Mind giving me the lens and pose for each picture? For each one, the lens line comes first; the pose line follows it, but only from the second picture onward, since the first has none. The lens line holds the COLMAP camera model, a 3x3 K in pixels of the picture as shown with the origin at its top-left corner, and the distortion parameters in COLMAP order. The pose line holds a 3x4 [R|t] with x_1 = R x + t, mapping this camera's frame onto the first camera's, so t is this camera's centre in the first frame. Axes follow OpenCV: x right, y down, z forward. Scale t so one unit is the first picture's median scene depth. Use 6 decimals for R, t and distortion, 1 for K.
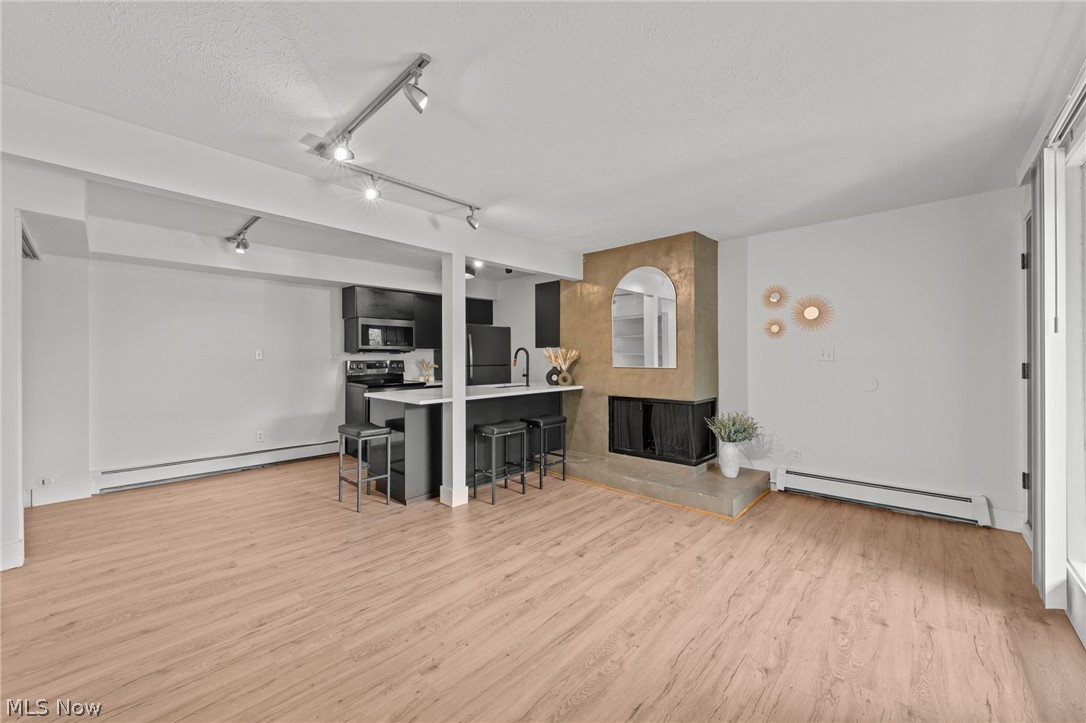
lens RADIAL K [[420.6, 0, 547.8], [0, 420.6, 358.1], [0, 0, 1]] dist [-0.001573, 0.000074]
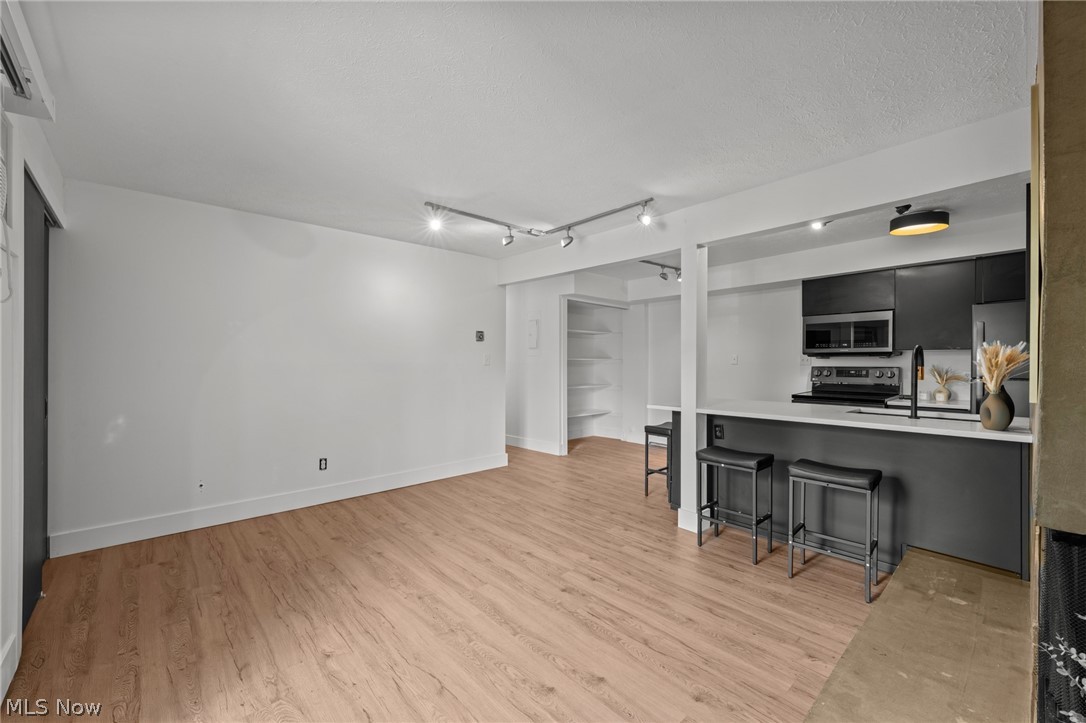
lens RADIAL K [[442.7, 0, 533.3], [0, 442.7, 363.1], [0, 0, 1]] dist [0.002982, 0.000165]
pose [[-0.114853, 0.005601, -0.993367, 0.848003], [-0.003822, 0.999974, 0.006080, -0.006053], [0.993375, 0.004495, -0.114829, 0.884028]]
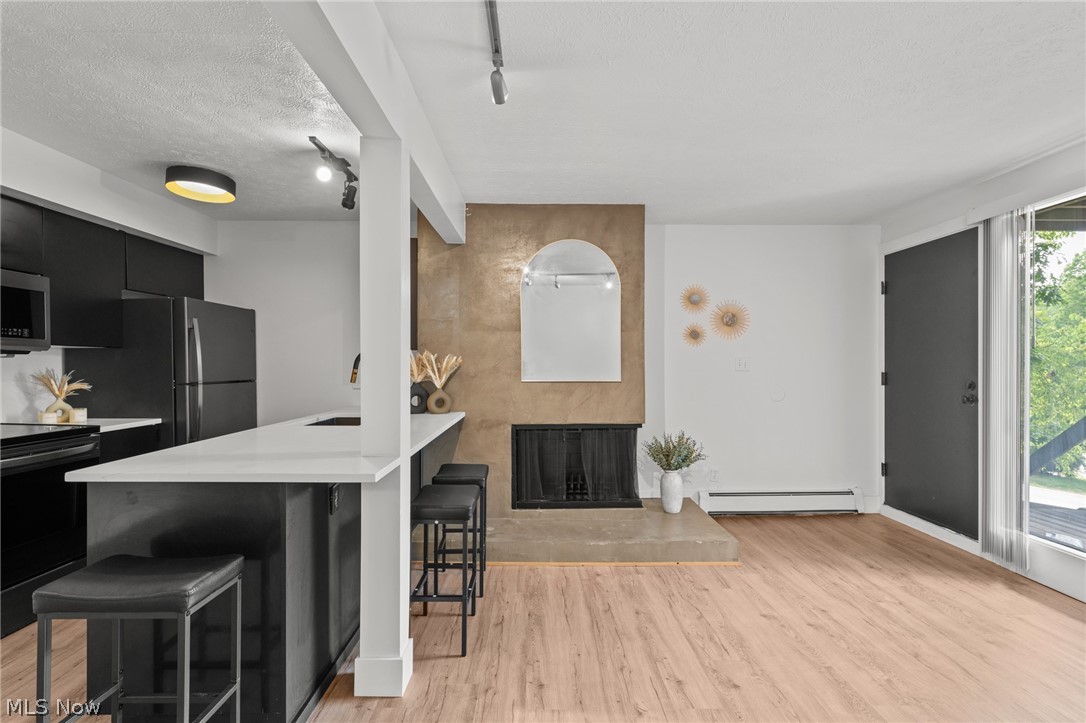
lens RADIAL K [[516.9, 0, 543.7], [0, 516.9, 368.9], [0, 0, 1]] dist [0.002088, -0.000215]
pose [[0.728992, -0.001652, 0.684520, -0.553134], [-0.000530, 0.999995, 0.002977, -0.001661], [-0.684522, -0.002533, 0.728988, 0.541298]]
